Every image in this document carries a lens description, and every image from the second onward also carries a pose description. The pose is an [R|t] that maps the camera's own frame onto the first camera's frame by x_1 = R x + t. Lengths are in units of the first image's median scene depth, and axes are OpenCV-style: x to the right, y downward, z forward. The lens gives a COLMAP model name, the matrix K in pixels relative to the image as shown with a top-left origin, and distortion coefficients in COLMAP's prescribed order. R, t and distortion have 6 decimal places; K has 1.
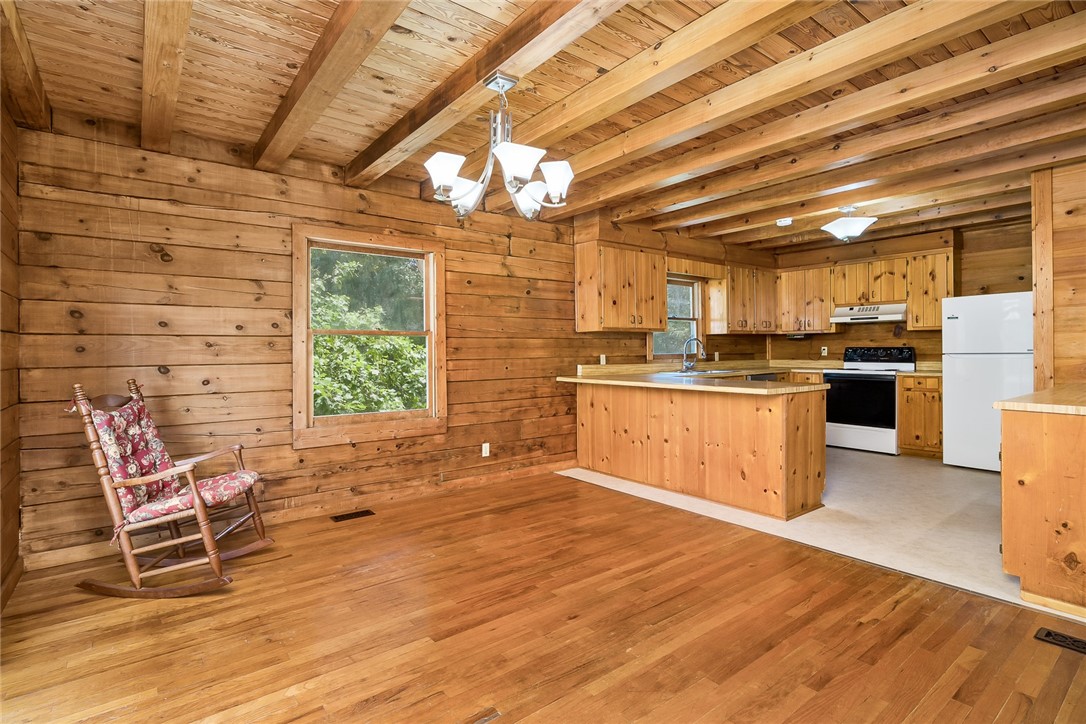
lens RADIAL K [[539.8, 0, 539.9], [0, 539.8, 350.4], [0, 0, 1]] dist [-0.003327, 0.001560]
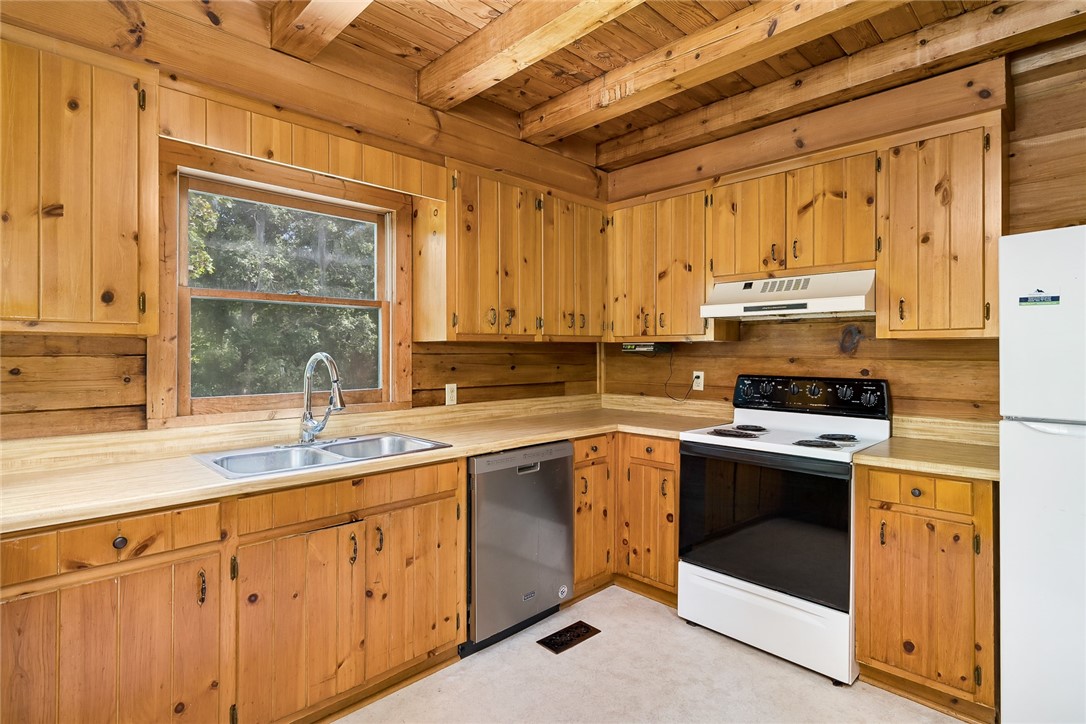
lens RADIAL K [[539.8, 0, 563.5], [0, 539.8, 350.5], [0, 0, 1]] dist [-0.003327, 0.001560]
pose [[0.990486, 0.009367, 0.137294, 0.473826], [-0.009004, 0.999954, -0.003266, -0.029720], [-0.137318, 0.001998, 0.990525, 0.755868]]
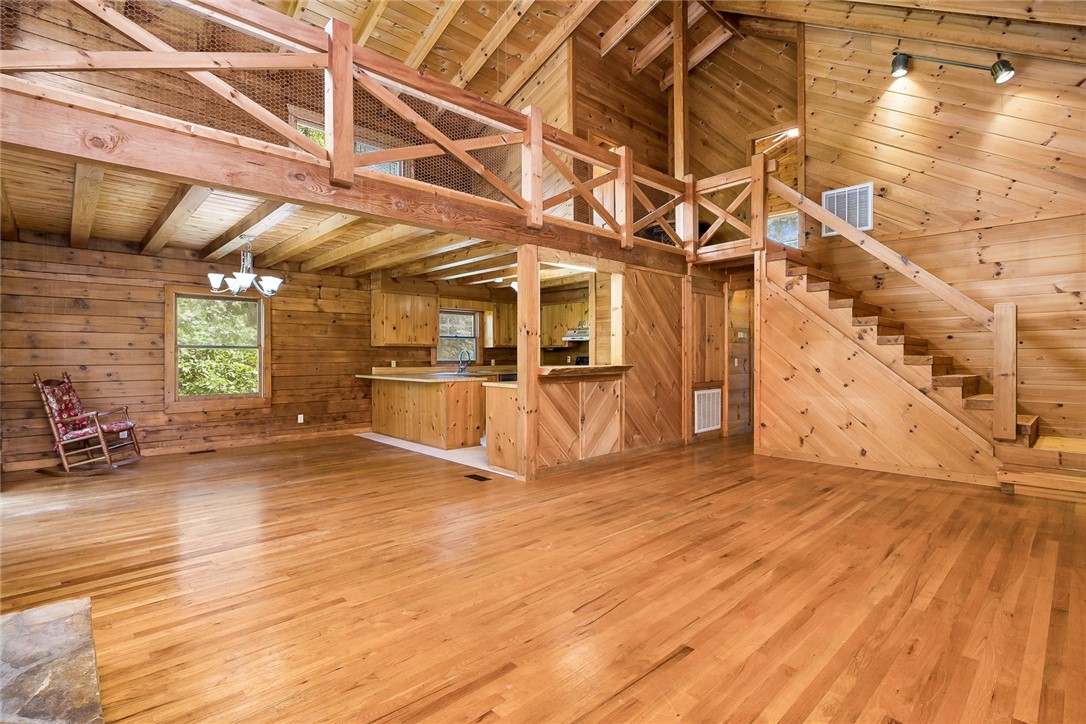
lens RADIAL K [[539.8, 0, 567.3], [0, 539.8, 358.2], [0, 0, 1]] dist [-0.003327, 0.001560]
pose [[0.993938, 0.007028, 0.109718, 0.487951], [-0.007566, 0.999961, 0.004487, -0.010997], [-0.109682, -0.005290, 0.993953, -0.663558]]
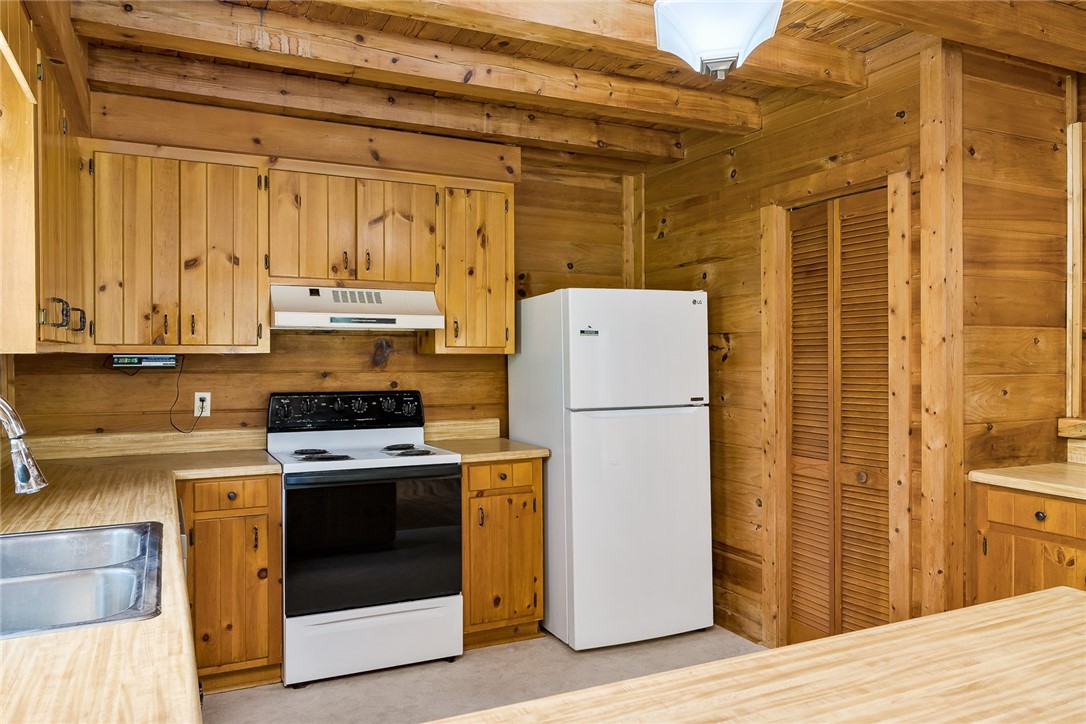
lens RADIAL K [[763.8, 0, 533.8], [0, 763.8, 363.7], [0, 0, 1]] dist [-0.003537, 0.000763]
pose [[0.209197, 0.000350, 0.977874, 0.111999], [-0.000238, 1.000000, -0.000307, -0.033940], [-0.977874, -0.000168, 0.209197, 0.928097]]
